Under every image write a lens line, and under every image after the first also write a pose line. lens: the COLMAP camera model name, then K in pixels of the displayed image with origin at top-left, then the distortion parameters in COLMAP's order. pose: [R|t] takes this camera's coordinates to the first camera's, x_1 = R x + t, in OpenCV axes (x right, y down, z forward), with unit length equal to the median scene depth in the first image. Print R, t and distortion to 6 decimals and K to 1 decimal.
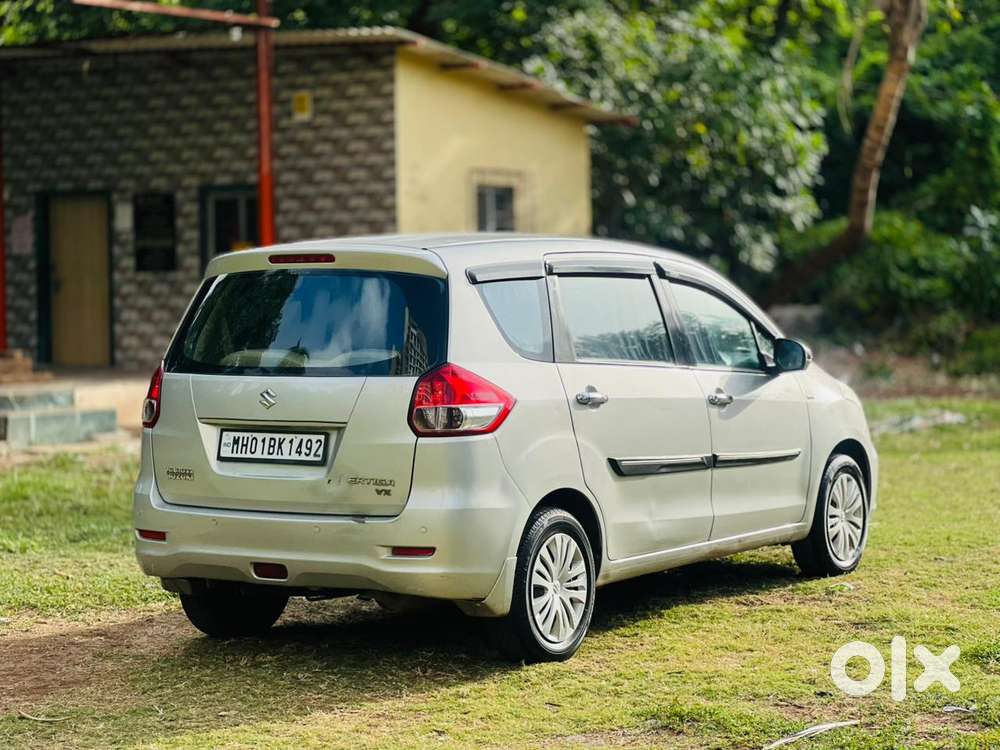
lens RADIAL K [[2825.7, 0, 500.0], [0, 2825.7, 375.0], [0, 0, 1]] dist [0.004143, 1.655533]
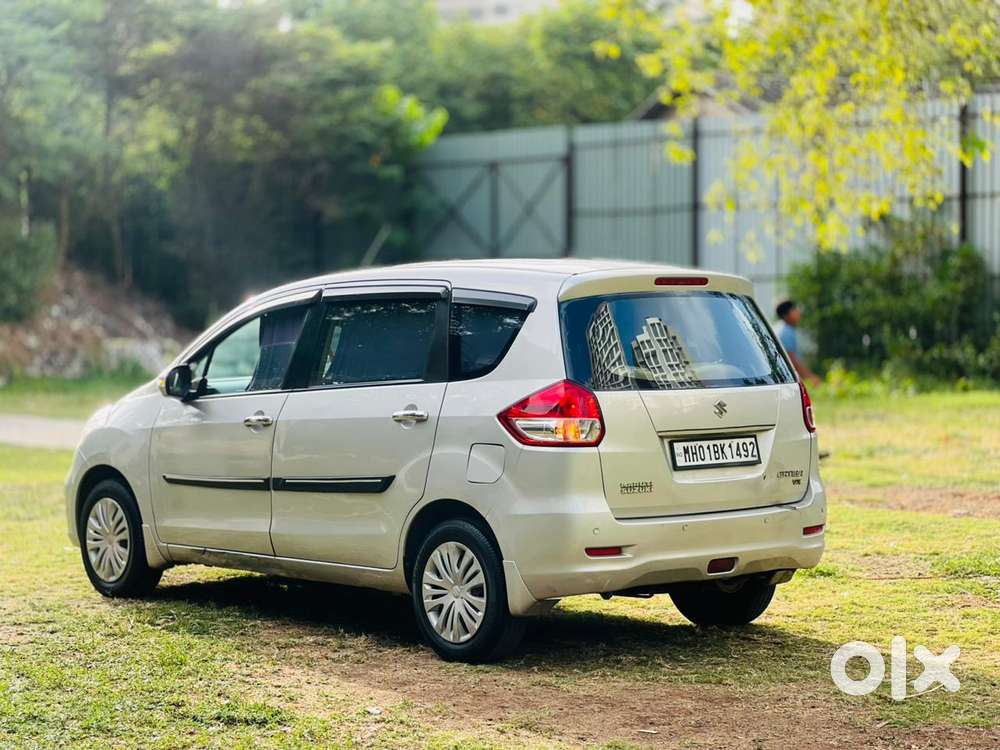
lens RADIAL K [[2825.7, 0, 500.0], [0, 2825.7, 375.0], [0, 0, 1]] dist [0.004143, 1.655533]
pose [[0.239630, -0.028351, 0.970450, -1.164552], [0.052660, 0.998482, 0.016167, -0.026719], [-0.969435, 0.047230, 0.240760, 0.817669]]
